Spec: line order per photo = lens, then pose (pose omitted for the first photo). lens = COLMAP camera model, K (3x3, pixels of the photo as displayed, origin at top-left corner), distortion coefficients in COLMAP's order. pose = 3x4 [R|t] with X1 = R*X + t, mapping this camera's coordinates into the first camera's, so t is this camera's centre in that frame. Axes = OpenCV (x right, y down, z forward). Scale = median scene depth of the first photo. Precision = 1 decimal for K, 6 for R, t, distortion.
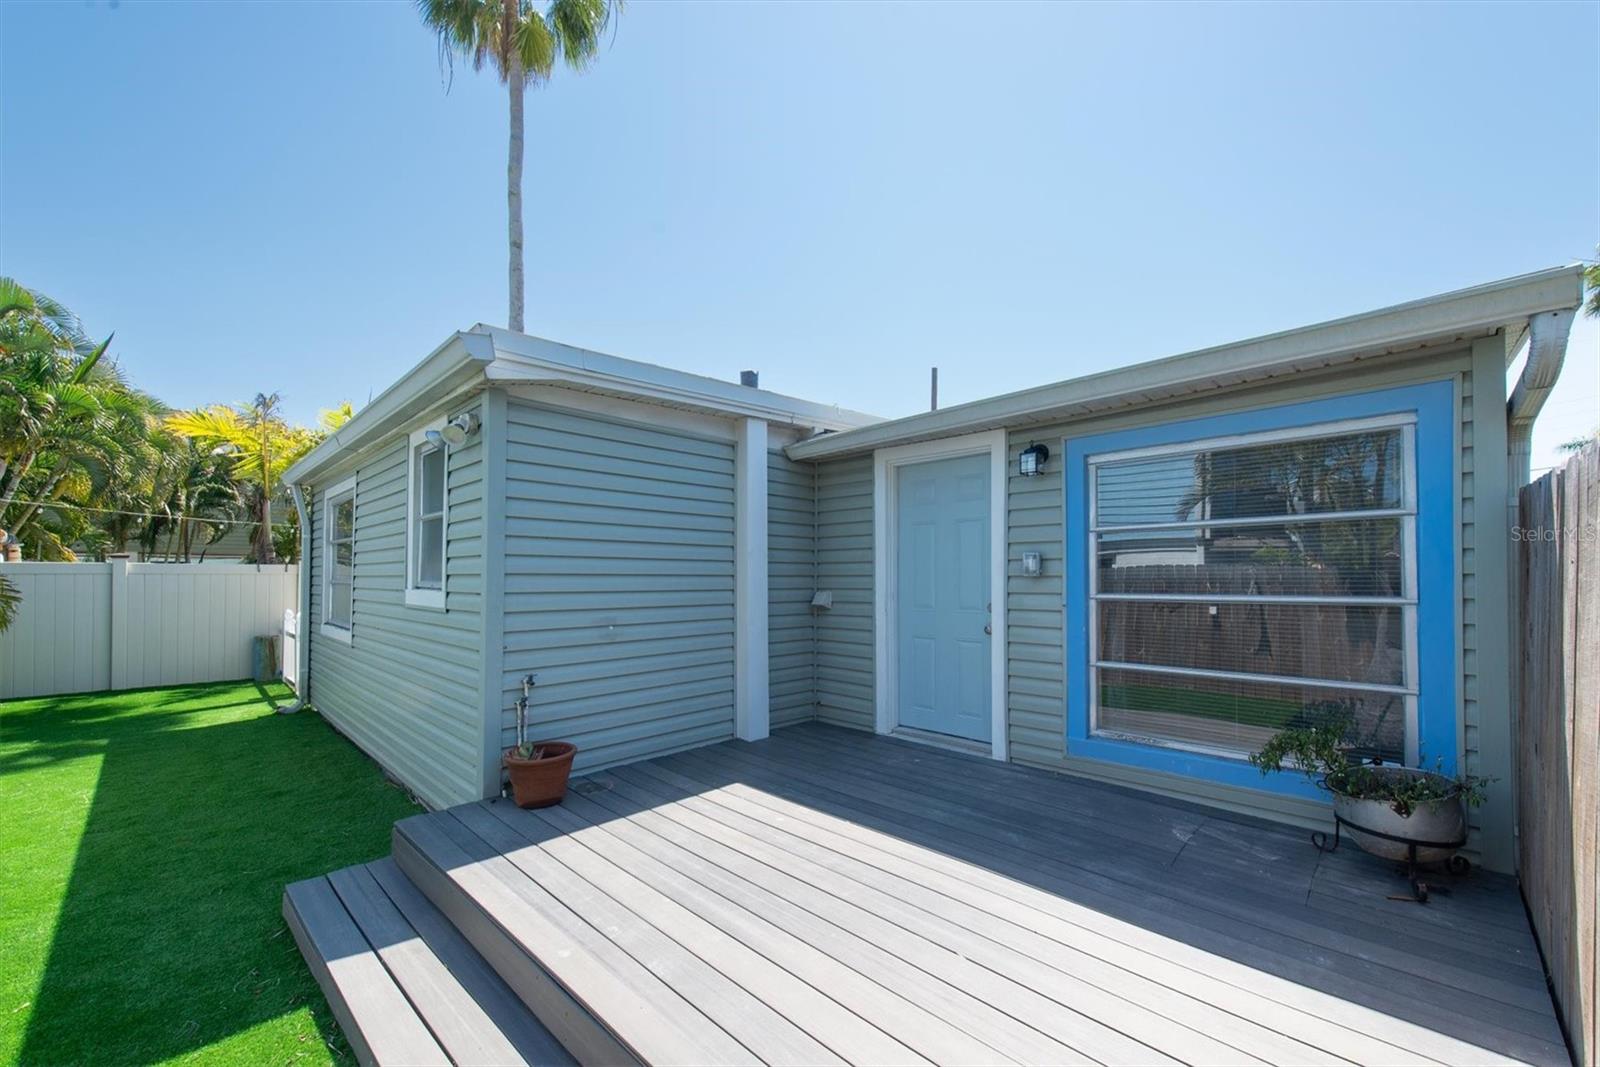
lens RADIAL K [[634.9, 0, 803.4], [0, 634.9, 566.3], [0, 0, 1]] dist [0.012994, 0.000068]
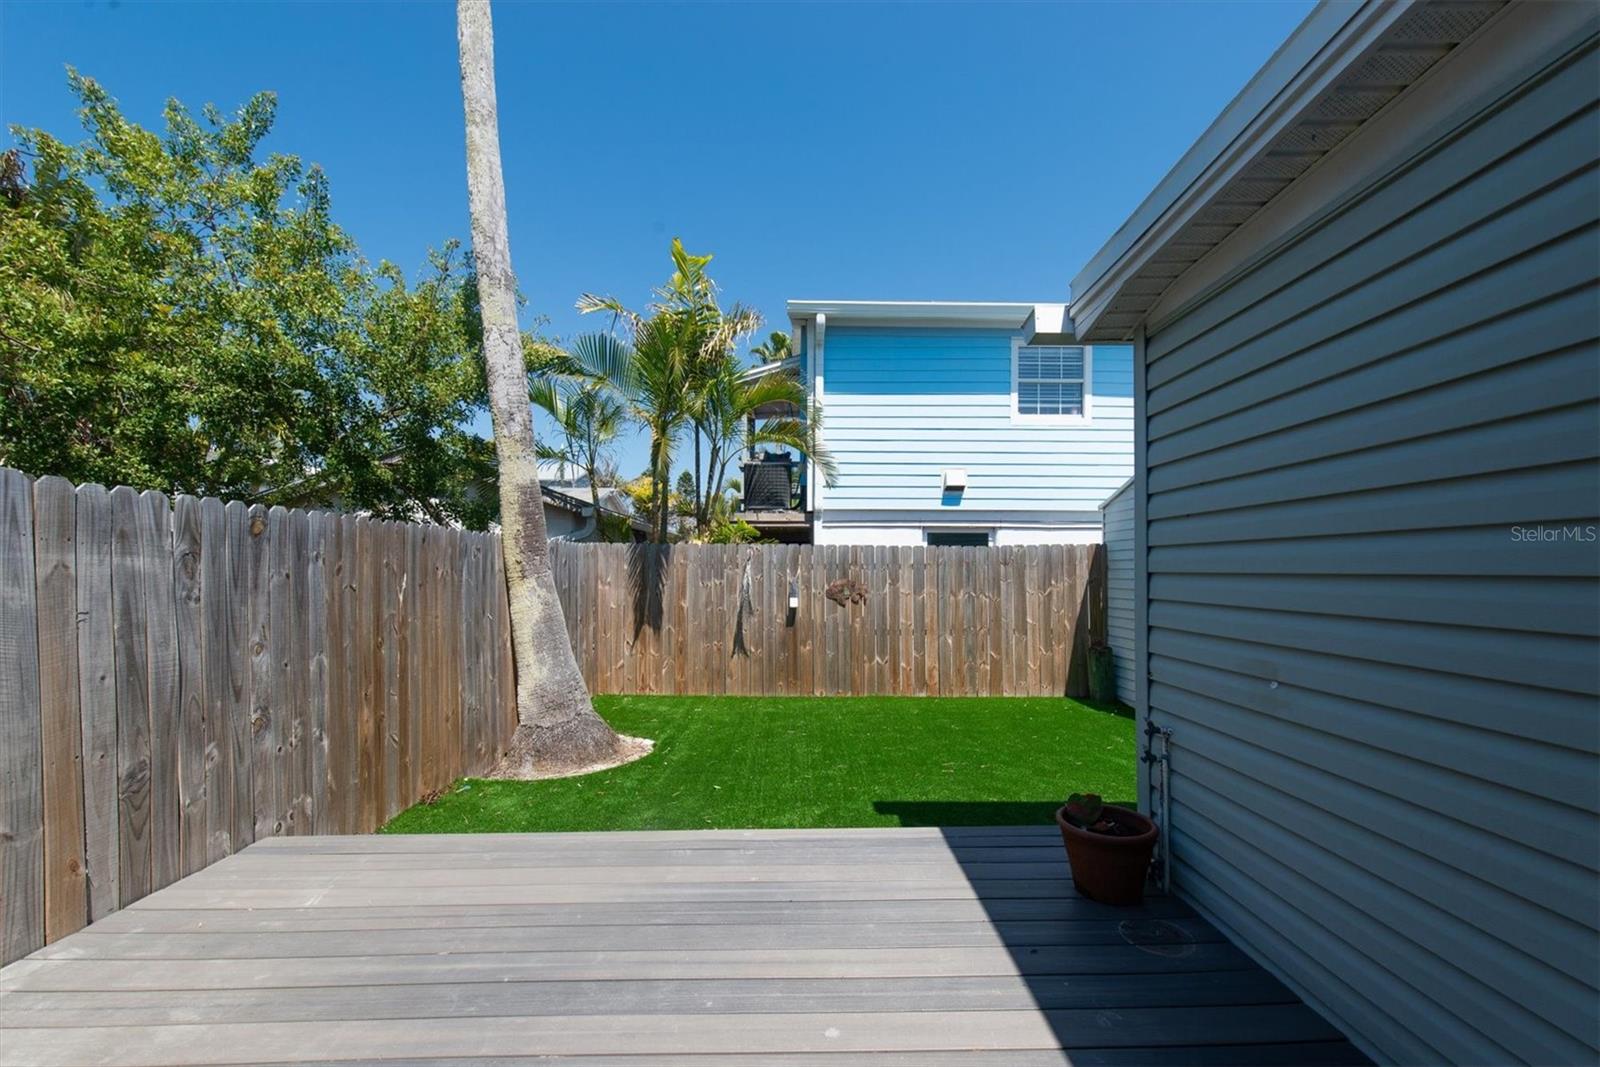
lens RADIAL K [[623.5, 0, 806.5], [0, 623.5, 564.9], [0, 0, 1]] dist [0.018570, -0.006474]
pose [[-0.701328, -0.009956, -0.712769, 0.251088], [0.007130, 0.999754, -0.020980, 0.011571], [0.712803, -0.019796, -0.701085, 0.957405]]
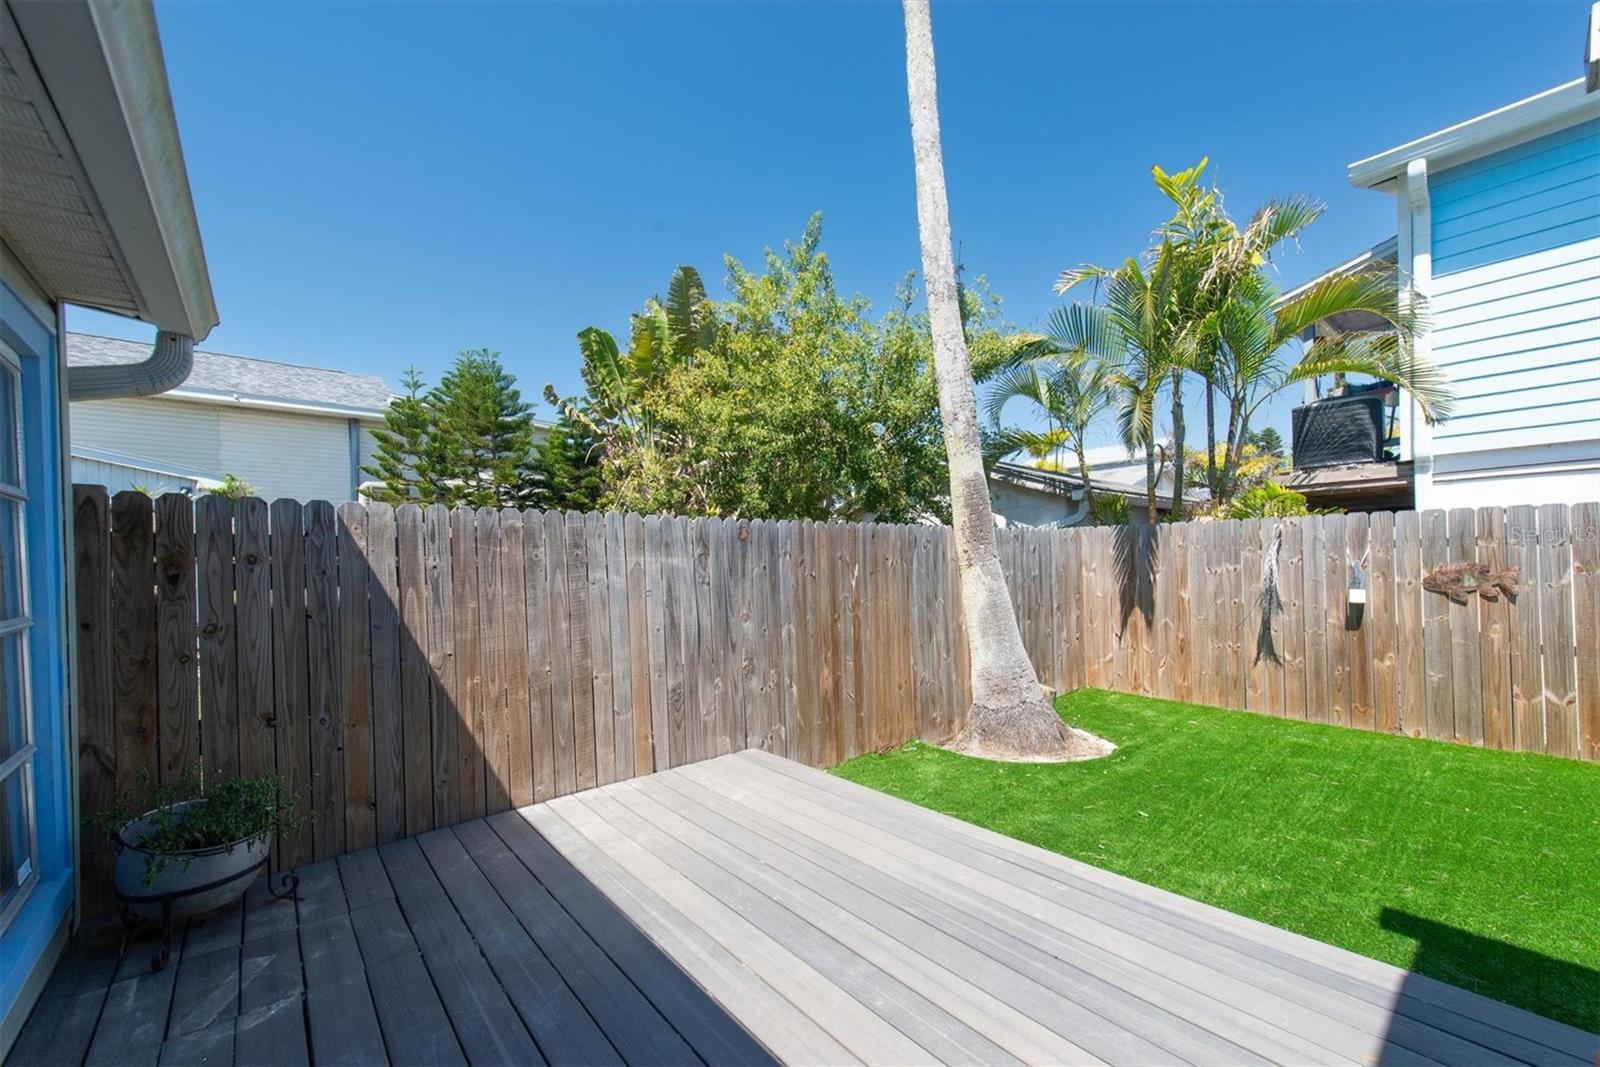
lens RADIAL K [[623.5, 0, 806.5], [0, 623.5, 564.9], [0, 0, 1]] dist [0.018570, -0.006474]
pose [[-0.996438, 0.018376, 0.082306, 0.018708], [0.017687, 0.999802, -0.009096, 0.011078], [-0.082457, -0.007608, -0.996566, 1.023716]]
